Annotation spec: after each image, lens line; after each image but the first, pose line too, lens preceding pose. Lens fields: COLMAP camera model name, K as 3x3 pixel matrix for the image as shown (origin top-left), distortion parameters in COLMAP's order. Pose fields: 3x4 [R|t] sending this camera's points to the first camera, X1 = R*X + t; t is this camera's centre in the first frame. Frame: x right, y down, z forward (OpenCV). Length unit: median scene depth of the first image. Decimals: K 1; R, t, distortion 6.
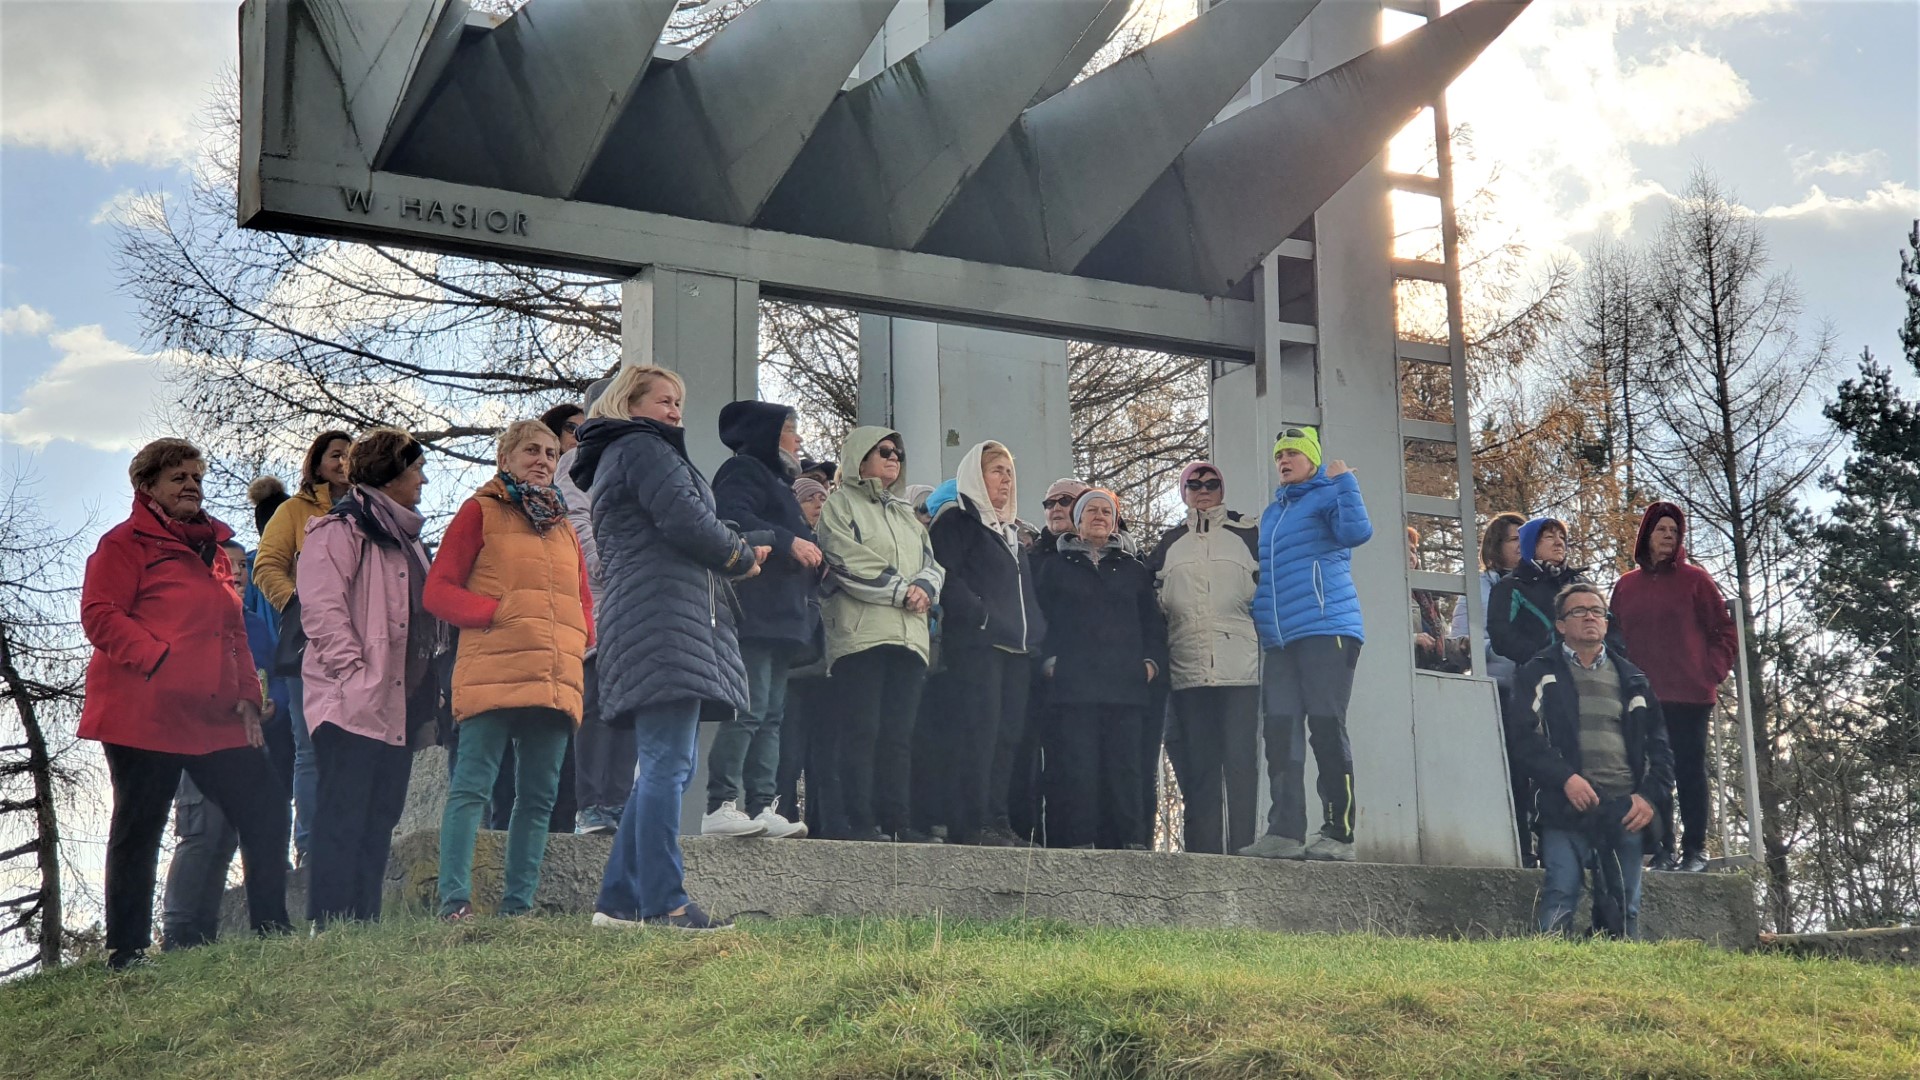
lens RADIAL K [[3106.3, 0, 965.2], [0, 3106.3, 532.4], [0, 0, 1]] dist [0.090528, 0.000000]
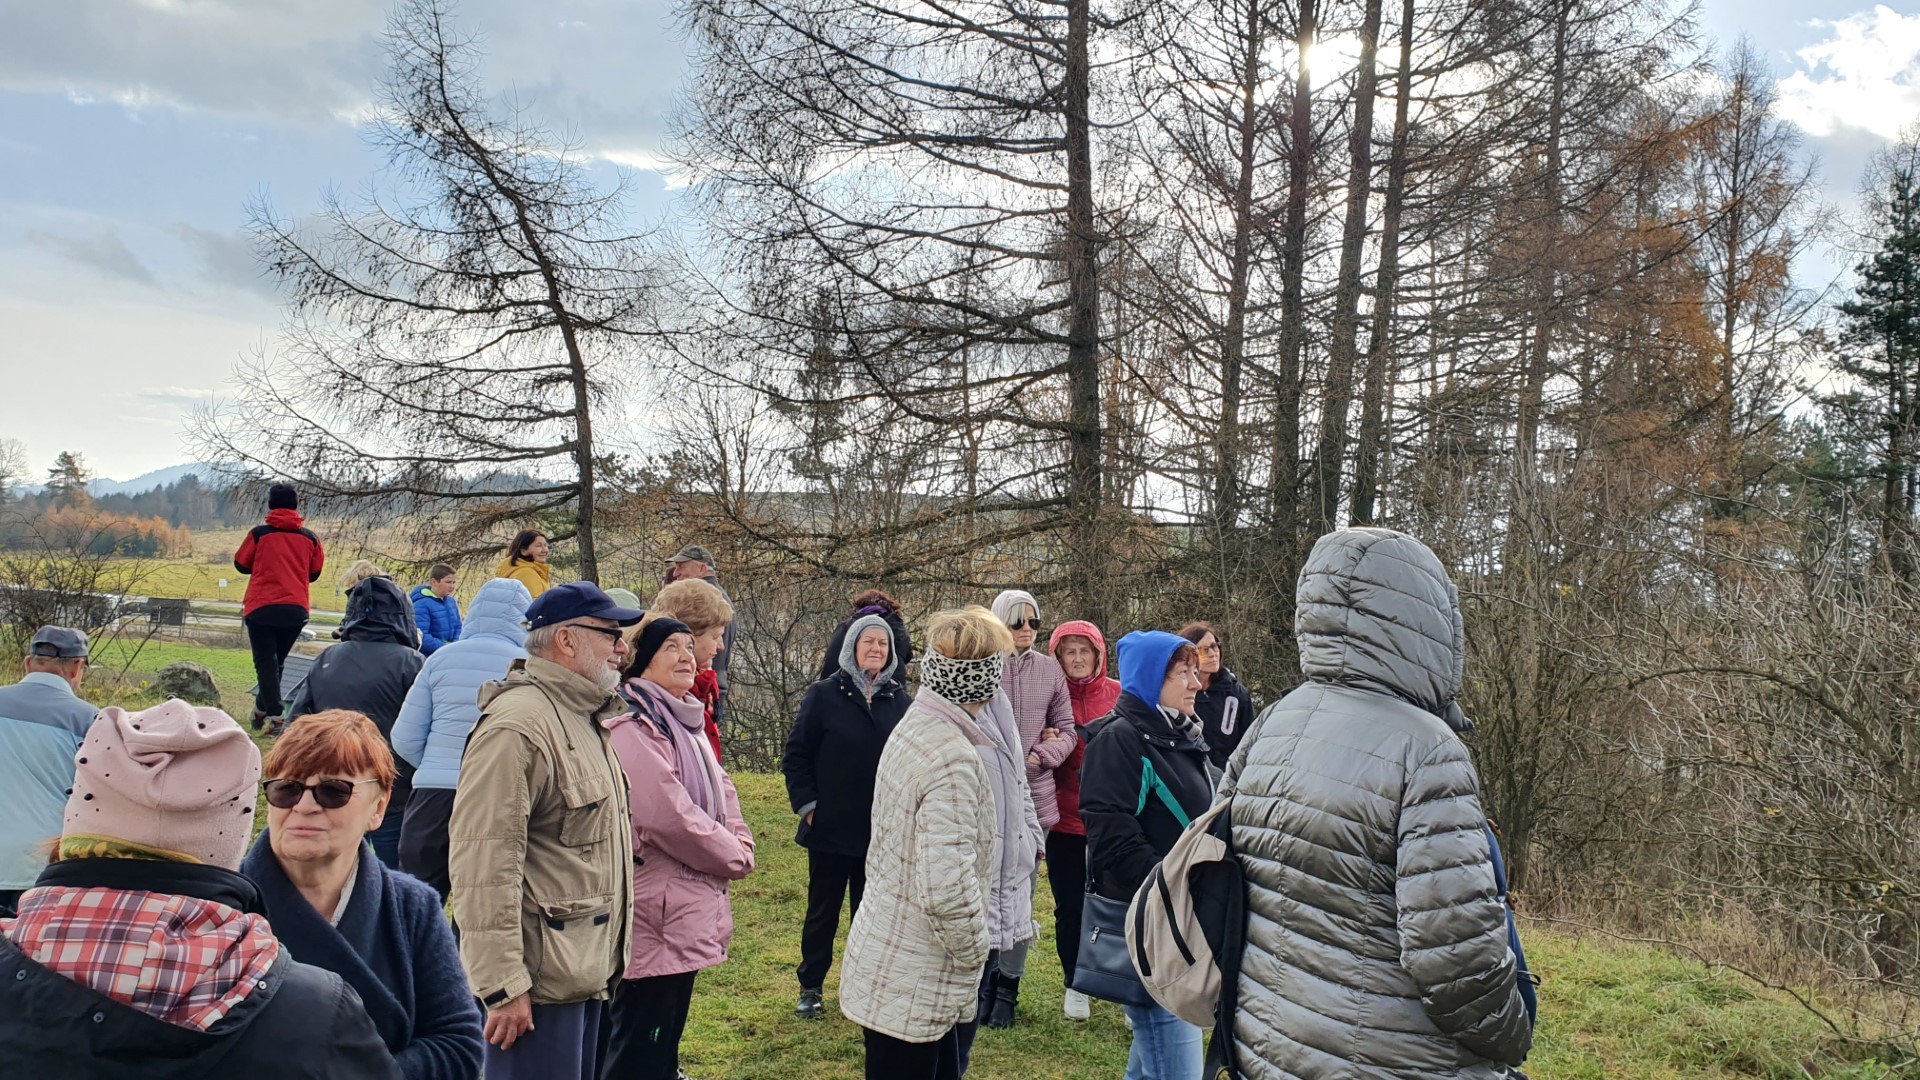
lens RADIAL K [[1442.7, 0, 976.3], [0, 1442.7, 536.2], [0, 0, 1]] dist [0.028041, -0.024495]
pose [[0.995882, 0.090076, 0.010225, -0.099493], [-0.090155, 0.972264, 0.215810, -0.003962], [0.009498, -0.215844, 0.976382, 0.306109]]
